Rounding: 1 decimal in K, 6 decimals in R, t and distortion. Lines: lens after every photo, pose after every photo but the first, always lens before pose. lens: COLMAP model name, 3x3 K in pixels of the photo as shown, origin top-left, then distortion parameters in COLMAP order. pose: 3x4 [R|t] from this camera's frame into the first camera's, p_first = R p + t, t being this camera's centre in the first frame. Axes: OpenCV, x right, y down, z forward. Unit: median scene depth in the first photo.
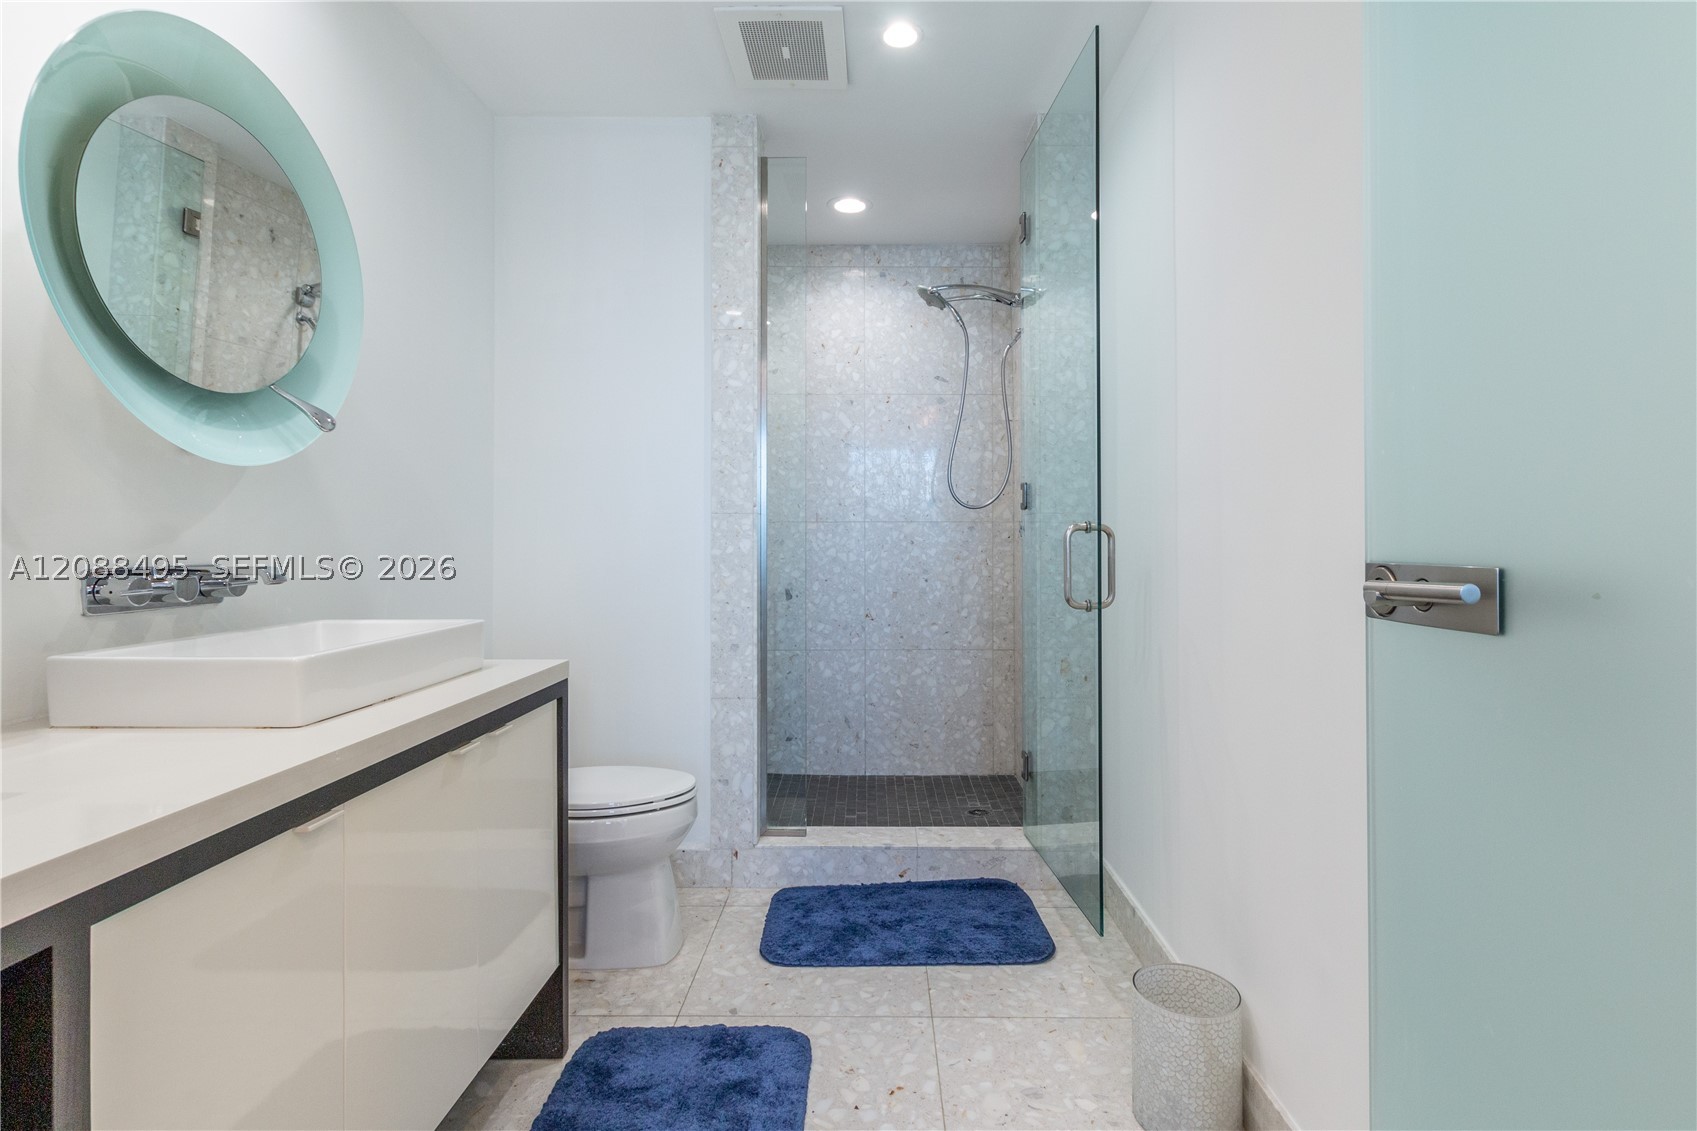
lens RADIAL K [[788.8, 0, 850.4], [0, 788.8, 554.8], [0, 0, 1]] dist [0.003840, -0.002420]
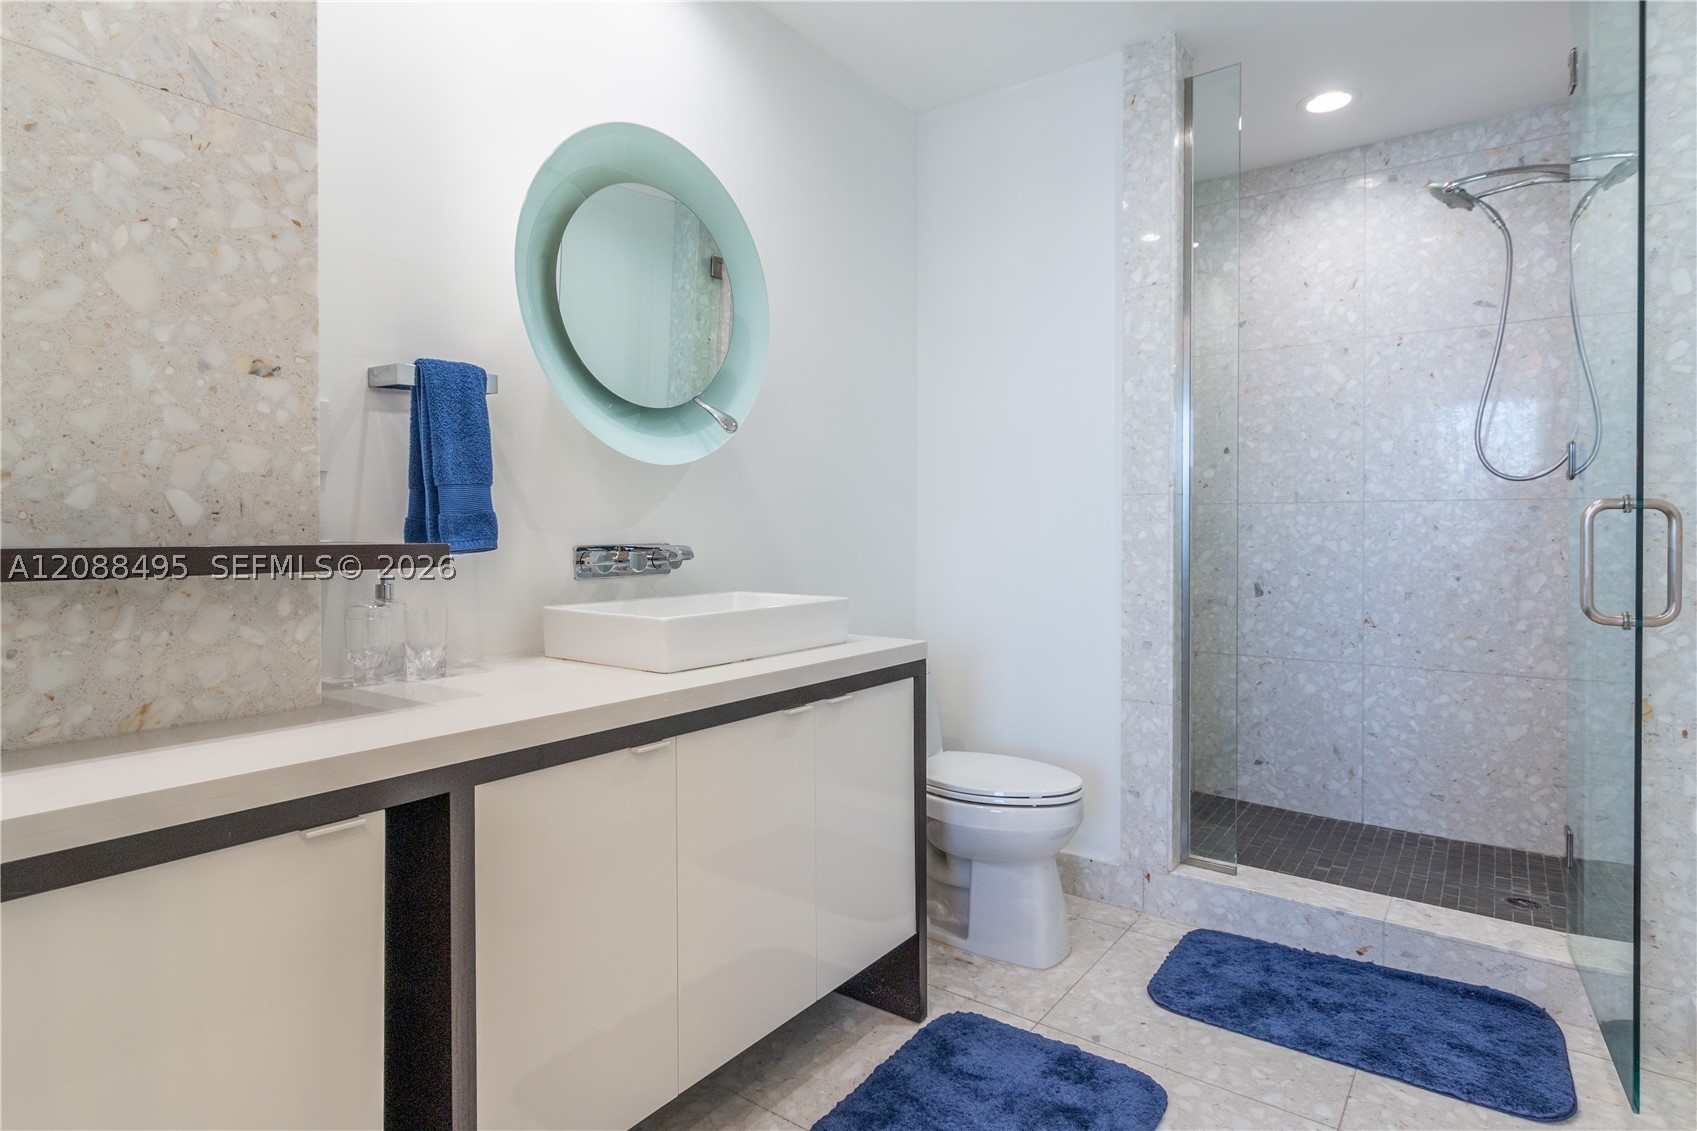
lens RADIAL K [[849.7, 0, 850.9], [0, 849.7, 557.4], [0, 0, 1]] dist [0.004212, -0.001481]
pose [[0.824963, 0.020688, -0.564808, 0.120441], [-0.010251, 0.999713, 0.021645, 0.001141], [0.565094, -0.012066, 0.824938, 0.022442]]
